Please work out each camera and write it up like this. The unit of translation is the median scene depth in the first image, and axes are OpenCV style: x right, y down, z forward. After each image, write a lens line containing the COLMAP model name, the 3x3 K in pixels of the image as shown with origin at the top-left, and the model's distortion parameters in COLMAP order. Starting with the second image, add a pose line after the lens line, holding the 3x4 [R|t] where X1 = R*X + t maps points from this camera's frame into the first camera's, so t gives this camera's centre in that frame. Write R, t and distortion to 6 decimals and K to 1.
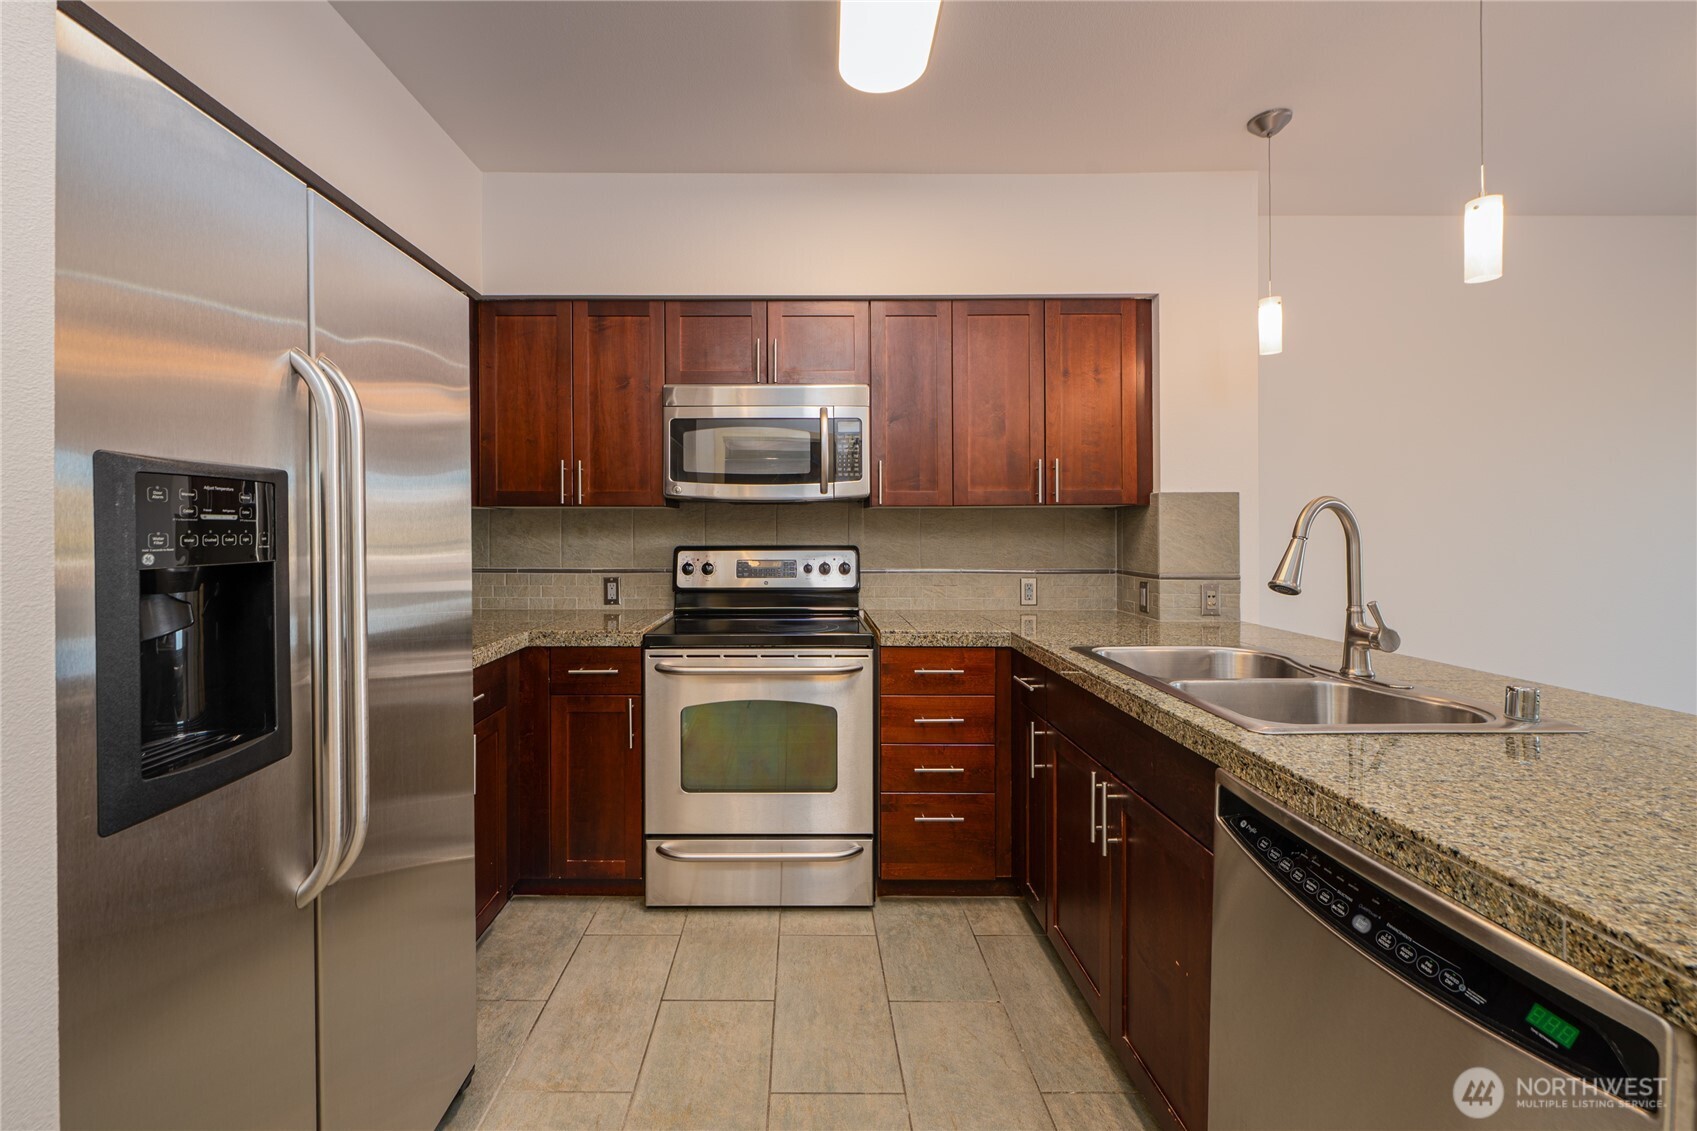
lens RADIAL K [[704.0, 0, 806.6], [0, 704.0, 534.4], [0, 0, 1]] dist [0.004371, 0.000157]
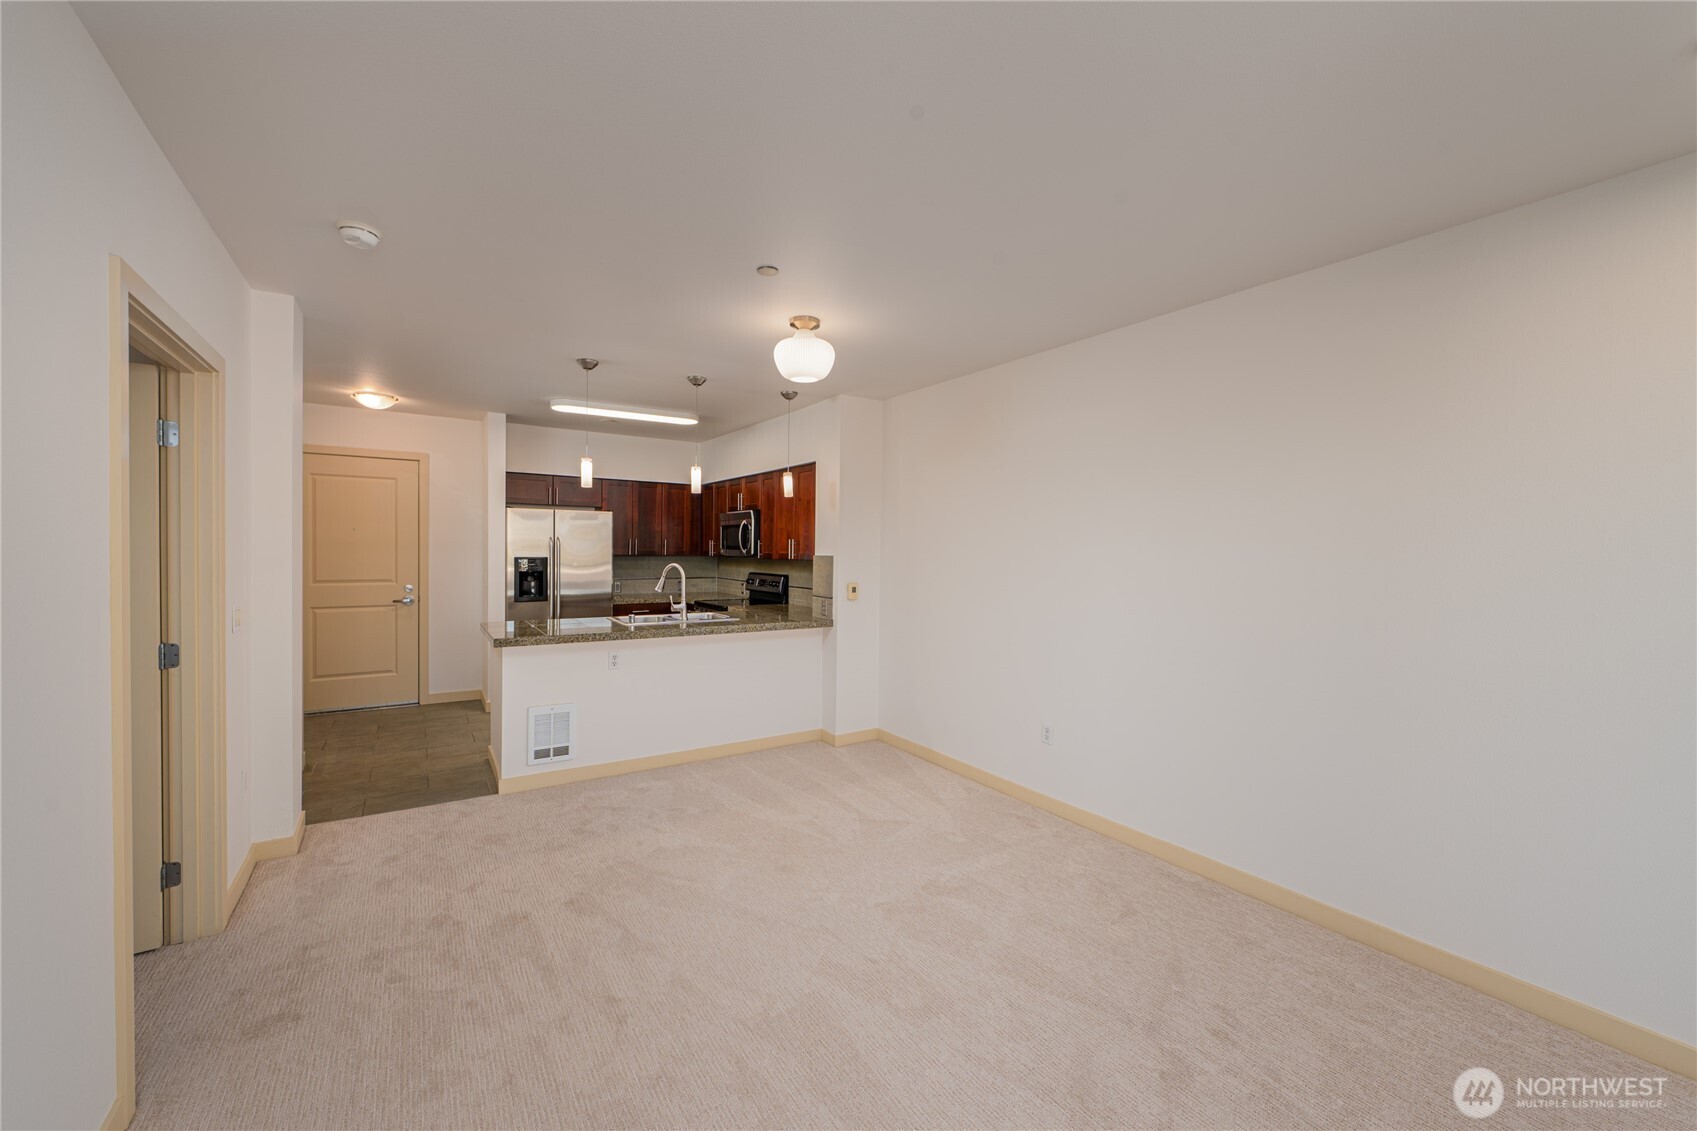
lens RADIAL K [[666.7, 0, 848.4], [0, 666.7, 561.3], [0, 0, 1]] dist [-0.001656, -0.000220]
pose [[0.547936, 0.021595, -0.836241, 2.194078], [-0.015262, 0.999758, 0.015817, -0.072442], [0.836381, 0.004096, 0.548133, -0.008843]]
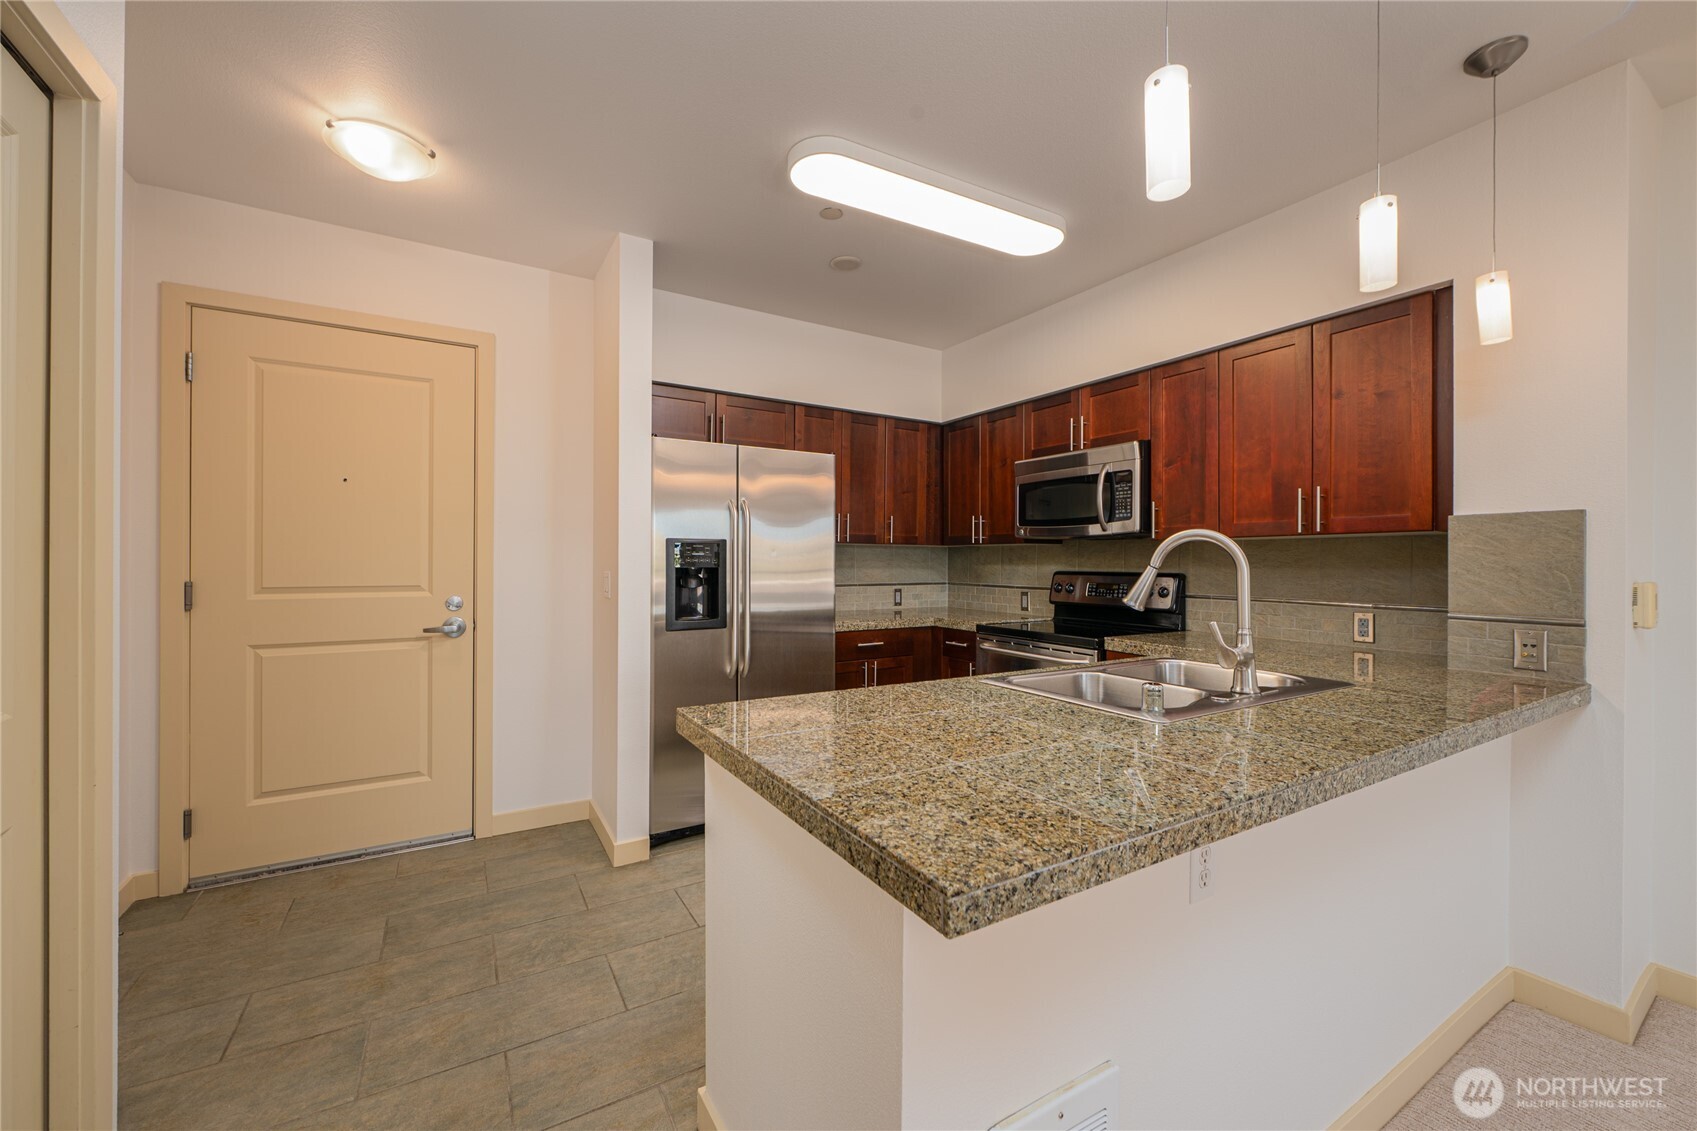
lens RADIAL K [[666.7, 0, 850.0], [0, 666.7, 560.5], [0, 0, 1]] dist [-0.001656, -0.000220]
pose [[0.512682, 0.002883, -0.858574, 0.803019], [-0.008965, 0.999958, -0.001995, 0.002007], [0.858532, 0.008720, 0.512686, -0.021974]]
